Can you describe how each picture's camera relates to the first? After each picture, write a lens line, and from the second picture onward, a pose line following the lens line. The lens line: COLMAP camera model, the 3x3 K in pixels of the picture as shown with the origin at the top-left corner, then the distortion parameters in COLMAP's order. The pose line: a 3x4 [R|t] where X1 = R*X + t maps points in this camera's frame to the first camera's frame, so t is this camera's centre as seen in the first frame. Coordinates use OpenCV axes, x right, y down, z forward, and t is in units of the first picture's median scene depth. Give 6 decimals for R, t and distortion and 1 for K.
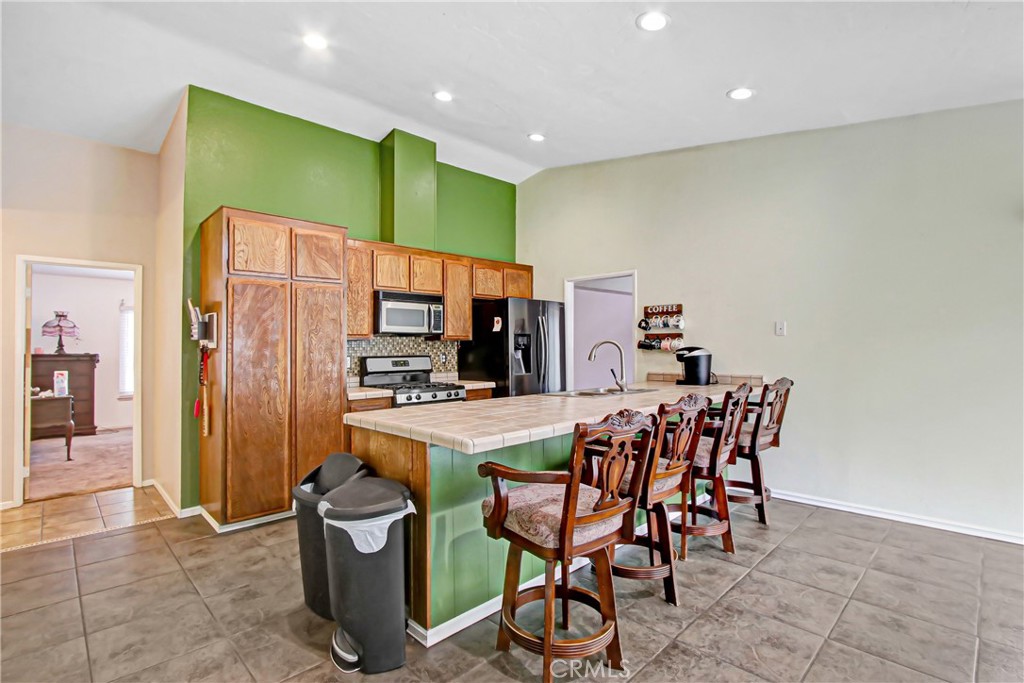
lens RADIAL K [[489.6, 0, 509.0], [0, 489.6, 336.6], [0, 0, 1]] dist [-0.002444, -0.000437]
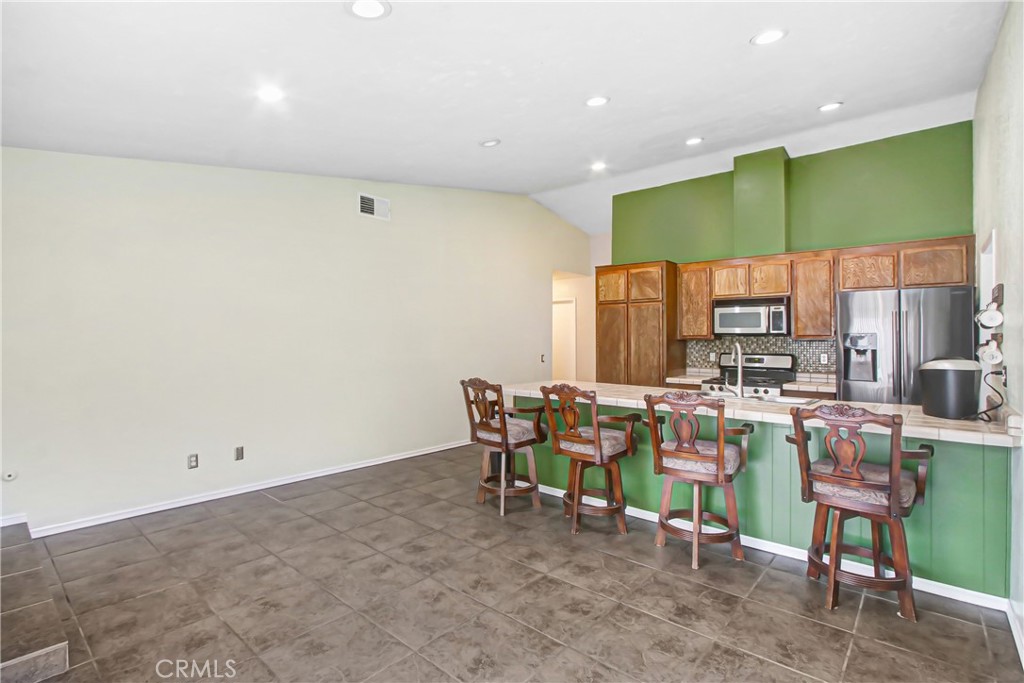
lens RADIAL K [[489.6, 0, 509.0], [0, 489.6, 336.6], [0, 0, 1]] dist [-0.002444, -0.000437]
pose [[0.077306, 0.003743, -0.997000, 0.888676], [0.011321, 0.999925, 0.004632, -0.011698], [0.996943, -0.011645, 0.077258, 0.368290]]
